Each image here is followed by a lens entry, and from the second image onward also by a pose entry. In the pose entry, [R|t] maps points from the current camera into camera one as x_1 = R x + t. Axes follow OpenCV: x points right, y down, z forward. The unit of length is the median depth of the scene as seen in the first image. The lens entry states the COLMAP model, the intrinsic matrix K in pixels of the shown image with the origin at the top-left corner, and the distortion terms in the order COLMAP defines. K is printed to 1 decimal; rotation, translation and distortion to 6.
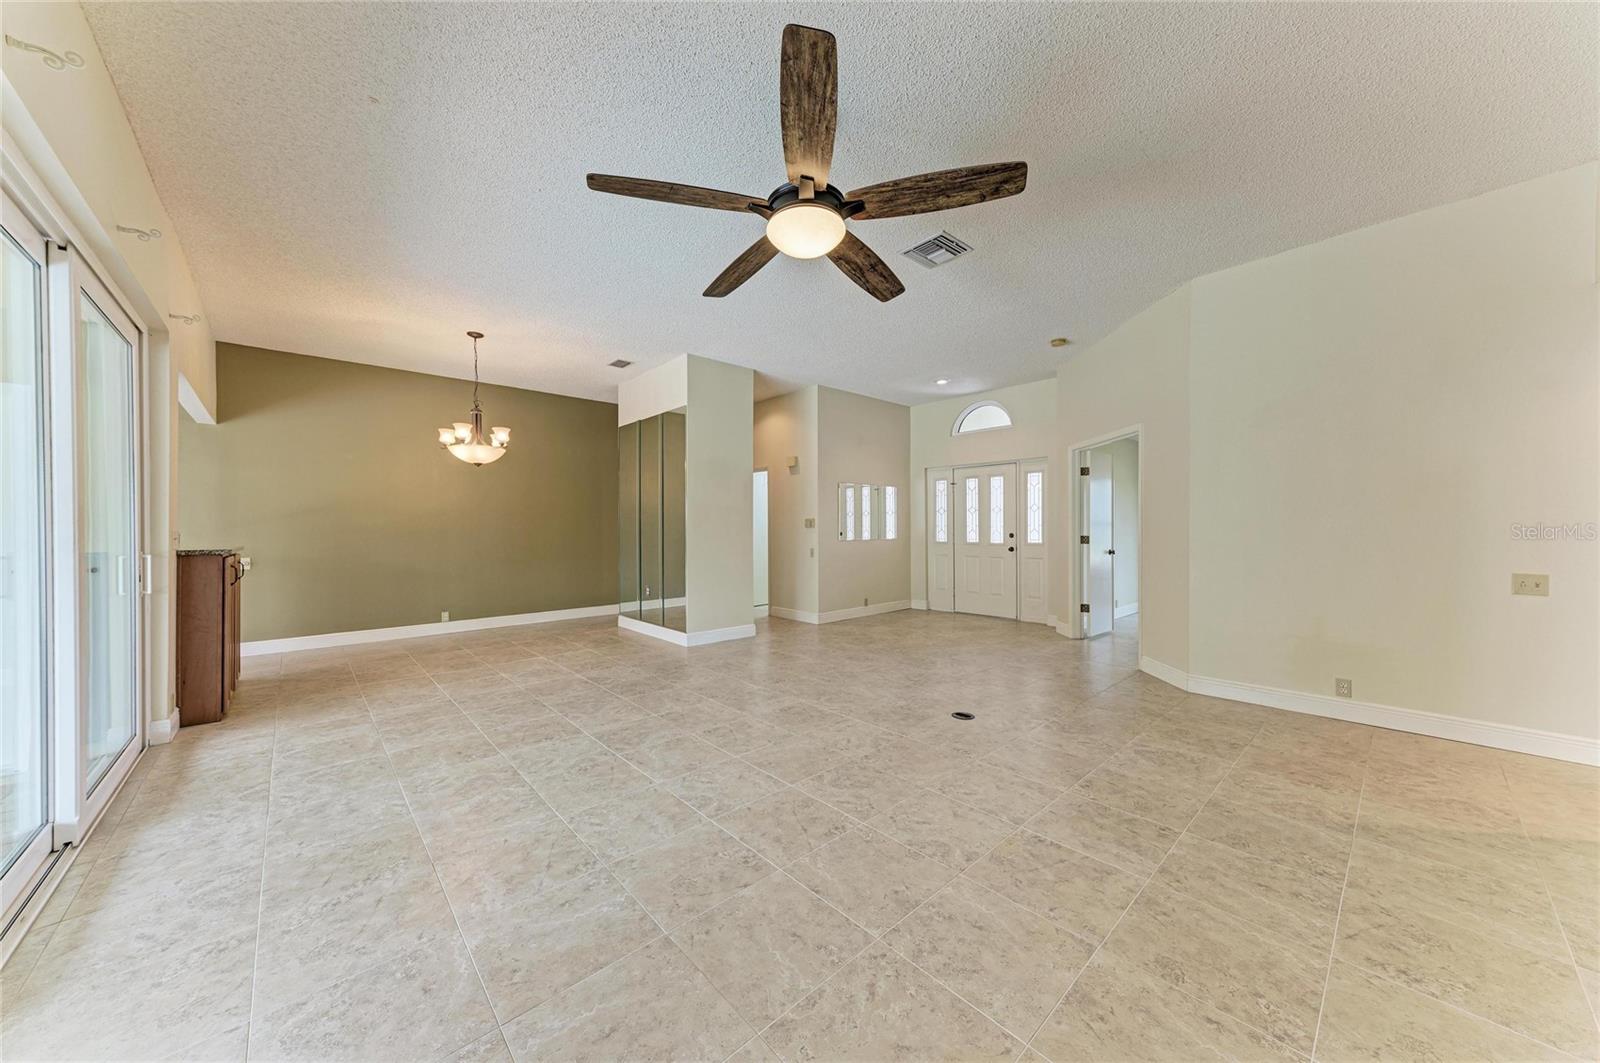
lens RADIAL K [[544.3, 0, 795.2], [0, 544.3, 525.9], [0, 0, 1]] dist [0.021446, -0.003771]
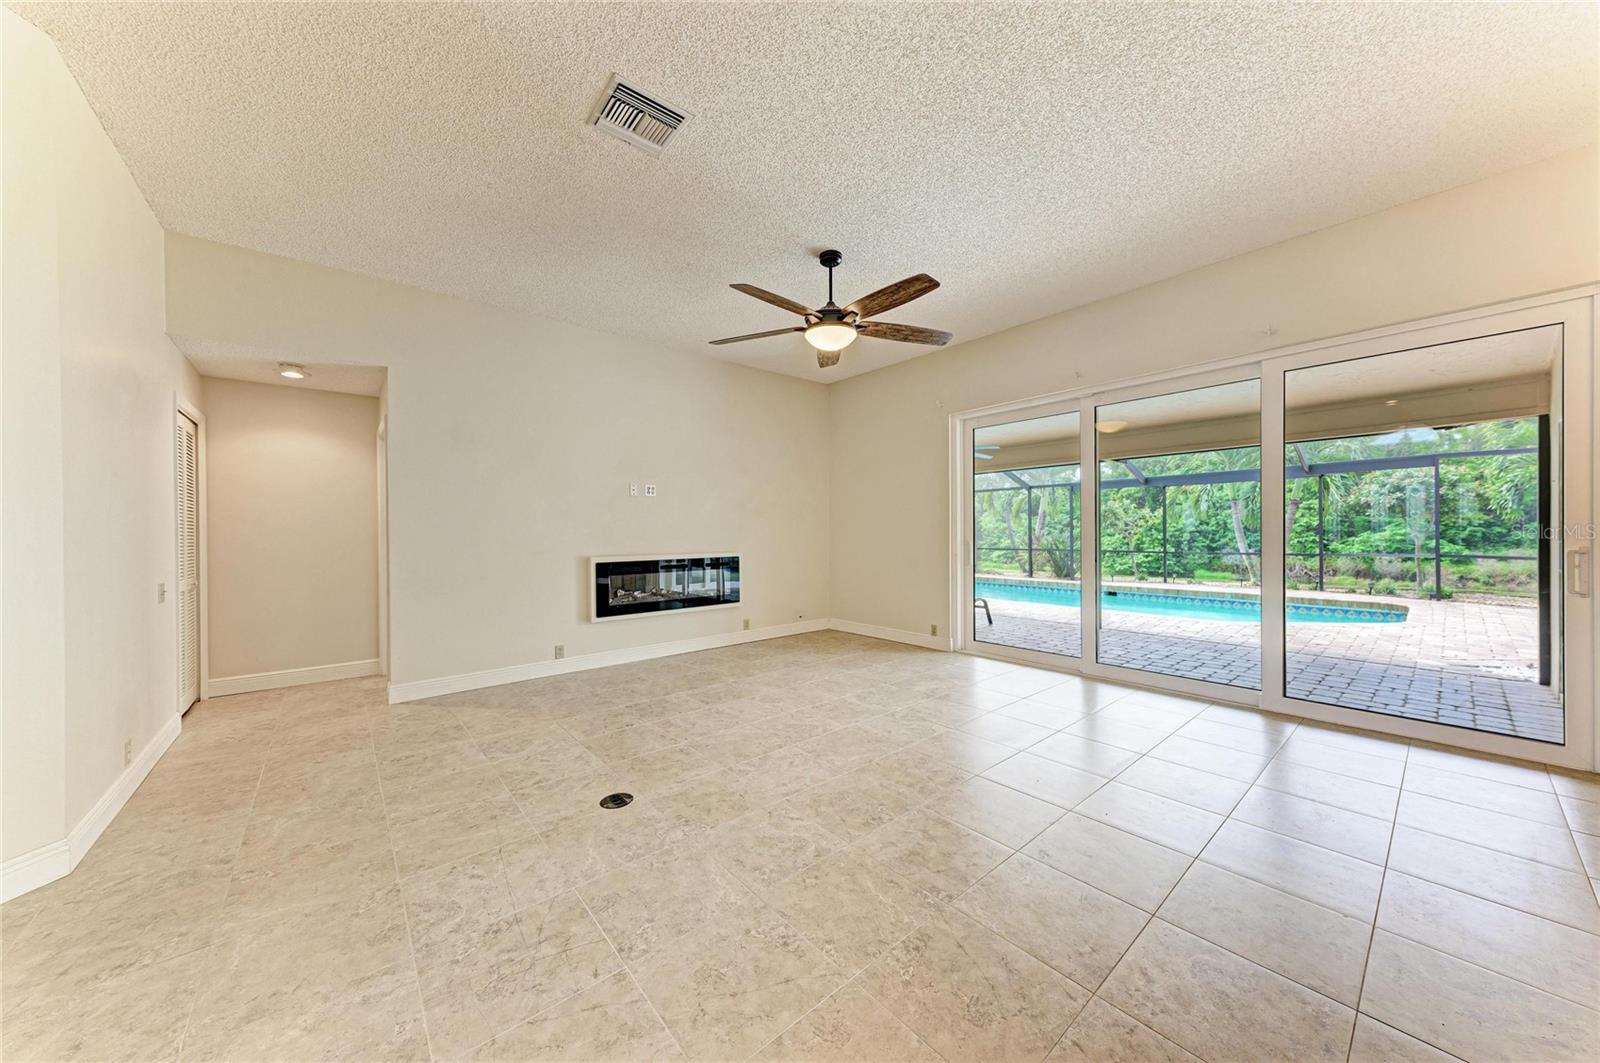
lens RADIAL K [[544.3, 0, 799.0], [0, 544.3, 533.5], [0, 0, 1]] dist [0.021446, -0.003771]
pose [[-0.999488, 0.013511, 0.029012, 0.047460], [0.013476, 0.999908, -0.001420, 0.007077], [-0.029028, -0.001028, -0.999578, 1.707679]]
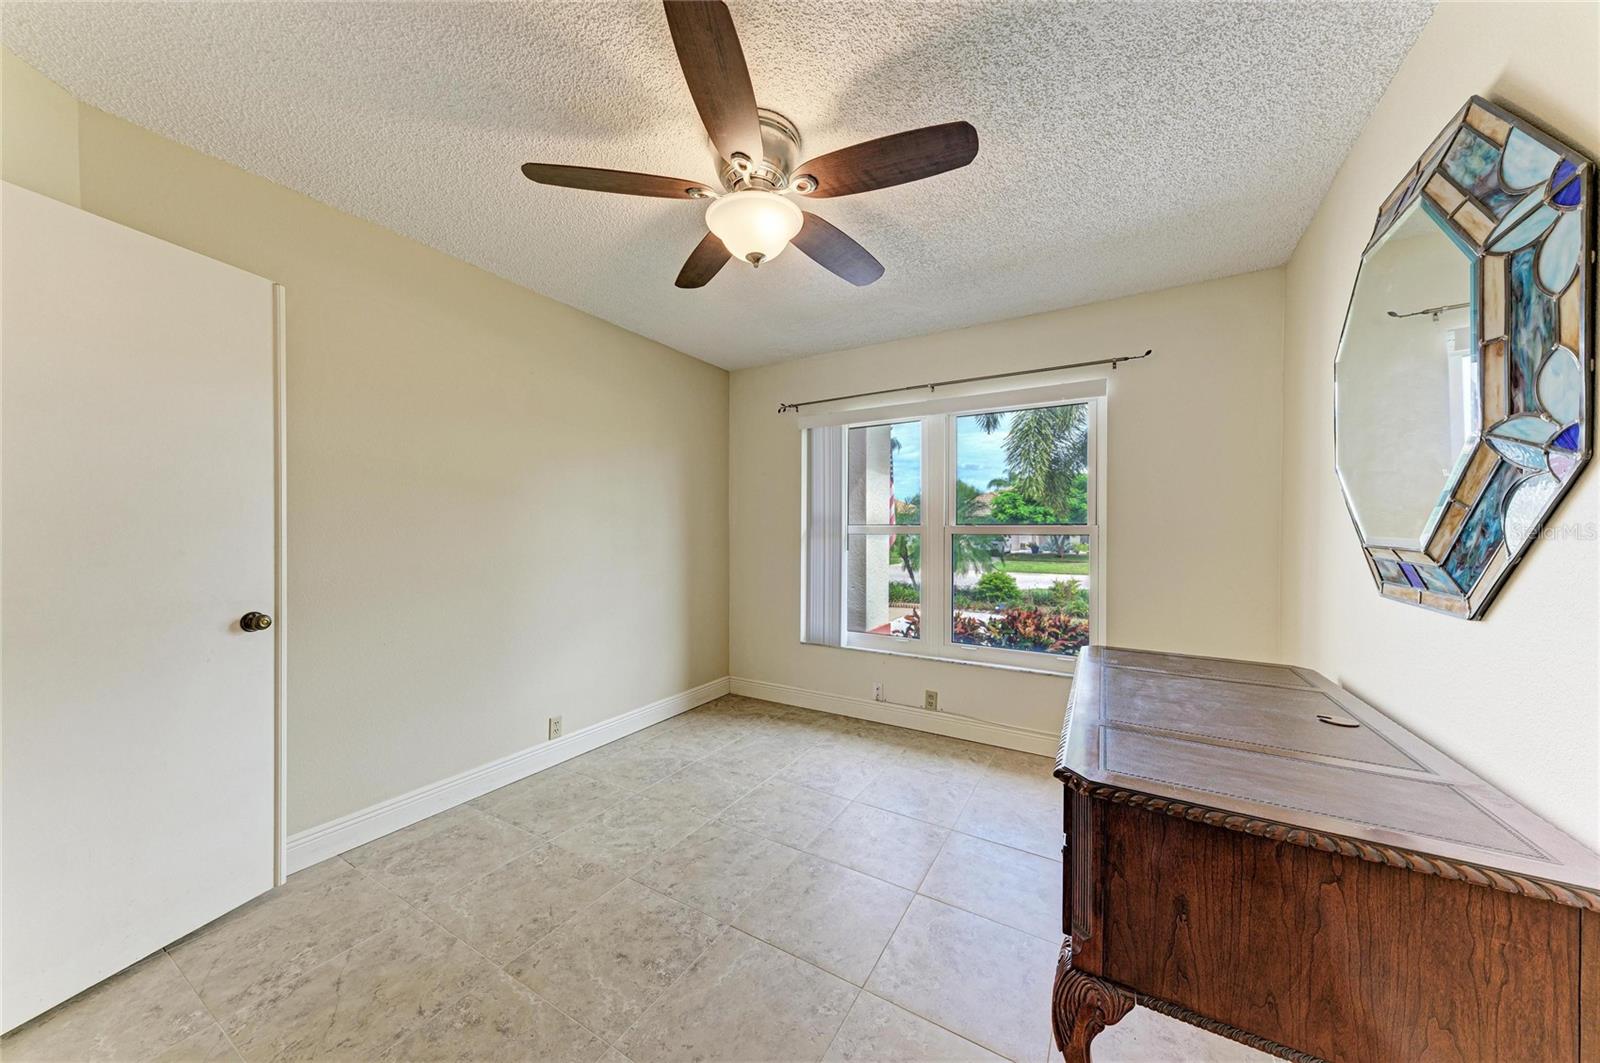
lens RADIAL K [[544.3, 0, 796.4], [0, 544.3, 527.5], [0, 0, 1]] dist [0.021446, -0.003771]
pose [[0.954649, 0.013325, 0.297434, 1.310394], [-0.013159, 0.999910, -0.002558, -0.002158], [-0.297441, -0.001472, 0.954739, 1.186899]]
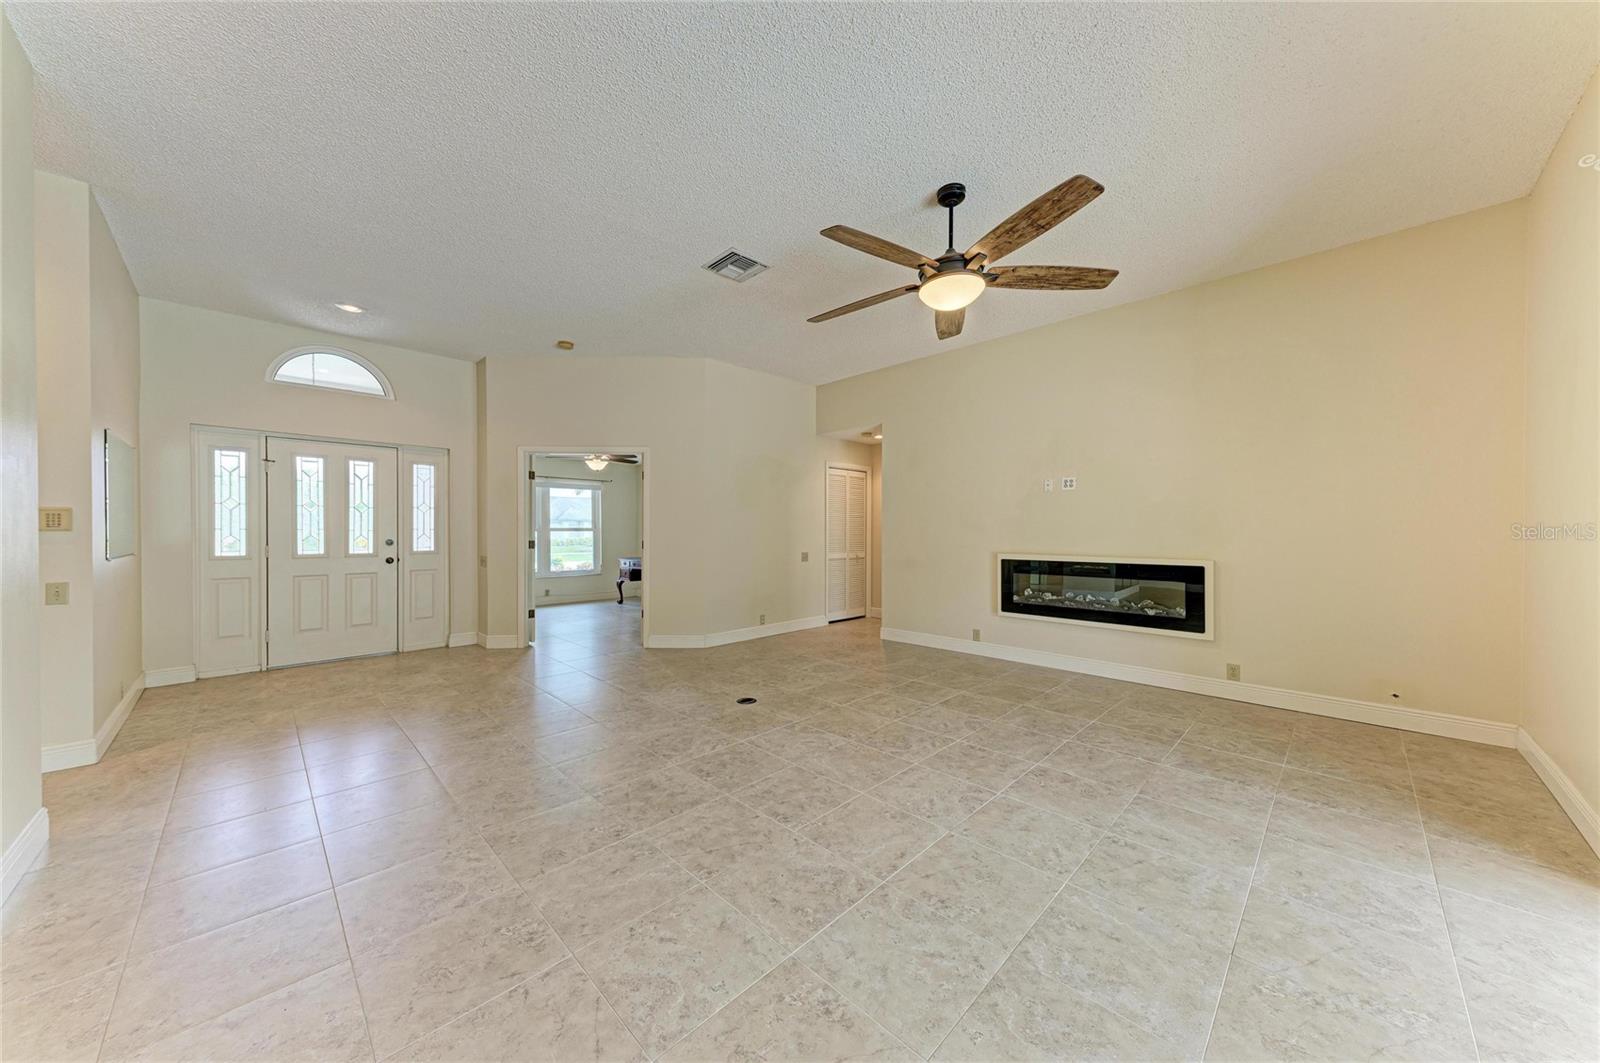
lens RADIAL K [[544.3, 0, 802.3], [0, 544.3, 538.0], [0, 0, 1]] dist [0.021446, -0.003771]
pose [[-0.052298, -0.009539, 0.998586, -0.809286], [-0.002955, 0.999951, 0.009397, 0.004793], [-0.998627, -0.002459, -0.052323, 0.949685]]
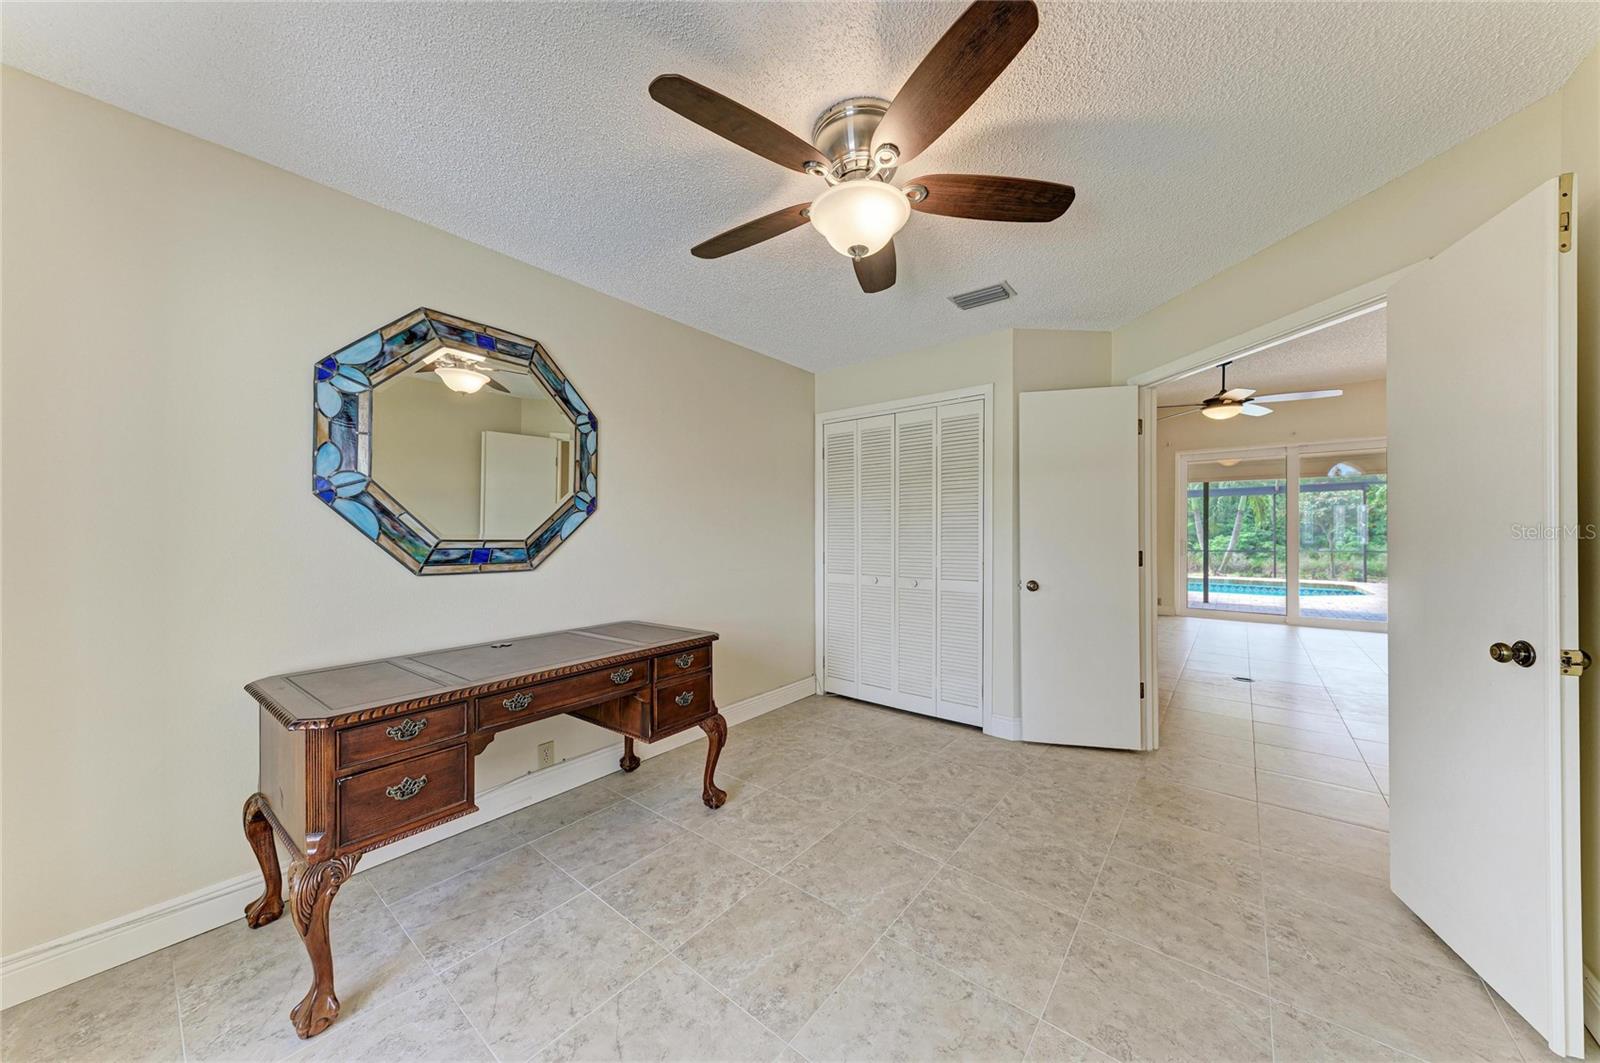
lens RADIAL K [[544.3, 0, 797.5], [0, 544.3, 533.4], [0, 0, 1]] dist [0.021446, -0.003771]
pose [[-0.986435, 0.006657, -0.164018, 1.549668], [0.006932, 0.999975, -0.001104, 0.000064], [0.164006, -0.002226, -0.986457, 2.116169]]
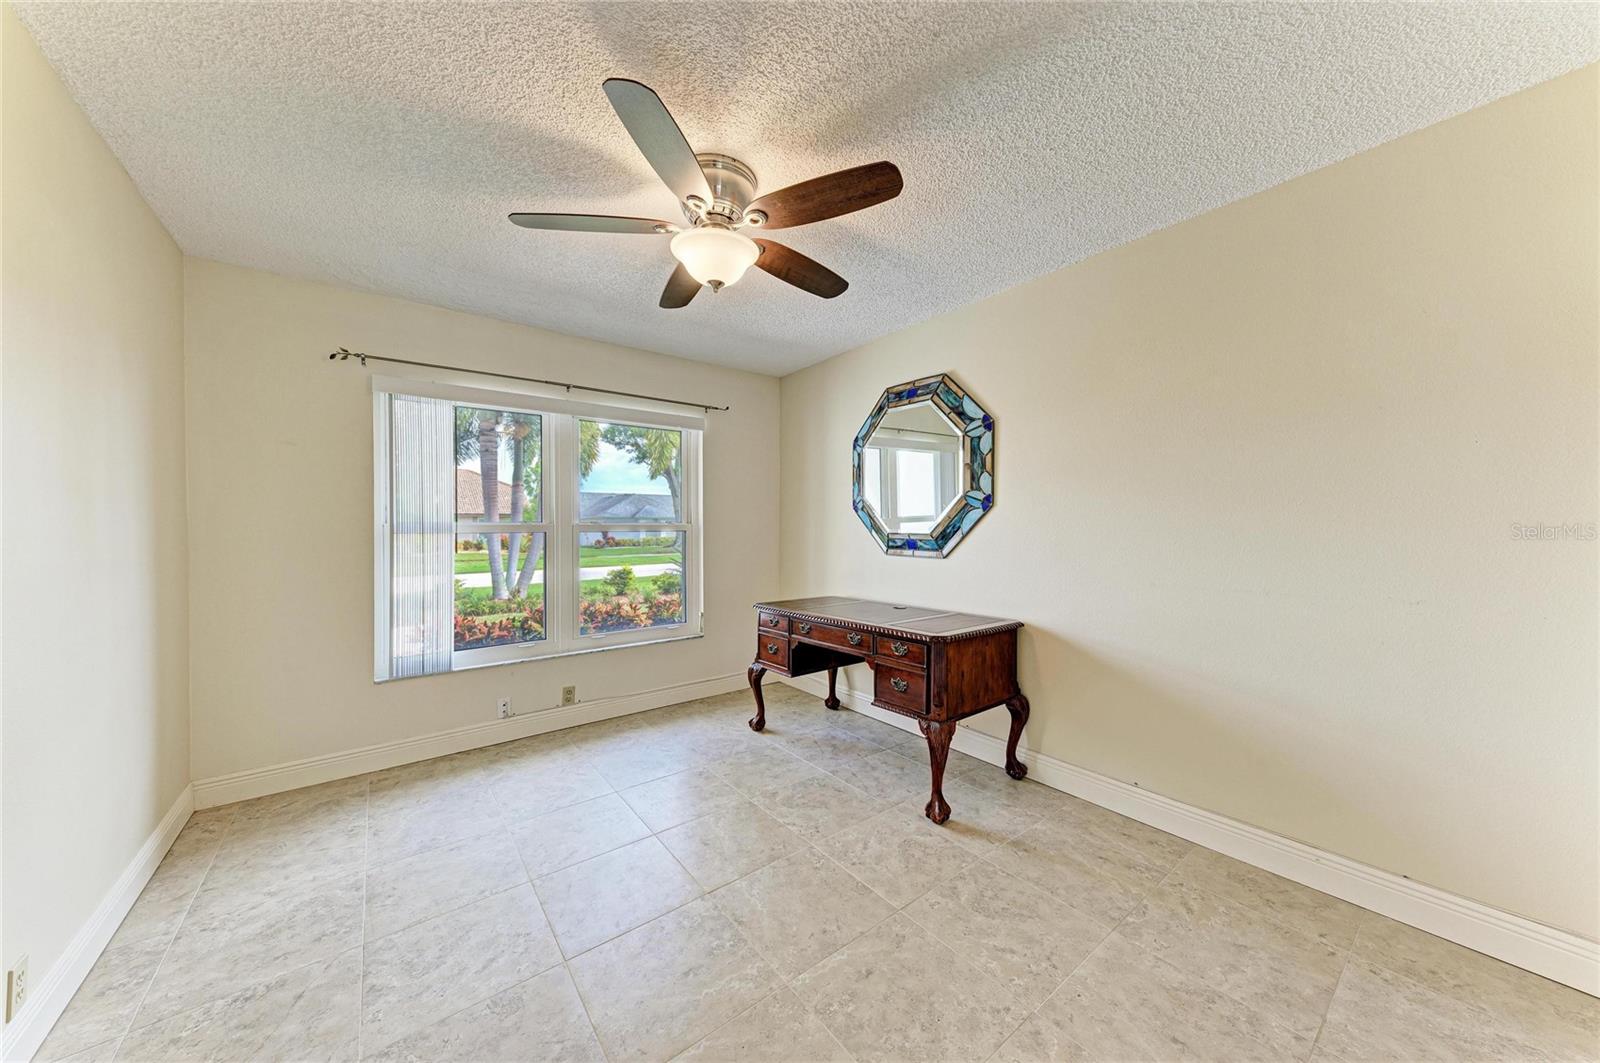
lens RADIAL K [[544.3, 0, 803.9], [0, 544.3, 526.8], [0, 0, 1]] dist [0.021446, -0.003771]
pose [[0.069835, 0.007707, 0.997529, 0.887218], [-0.000666, 0.999970, -0.007679, 0.000935], [-0.997558, -0.000128, 0.069838, 1.534290]]
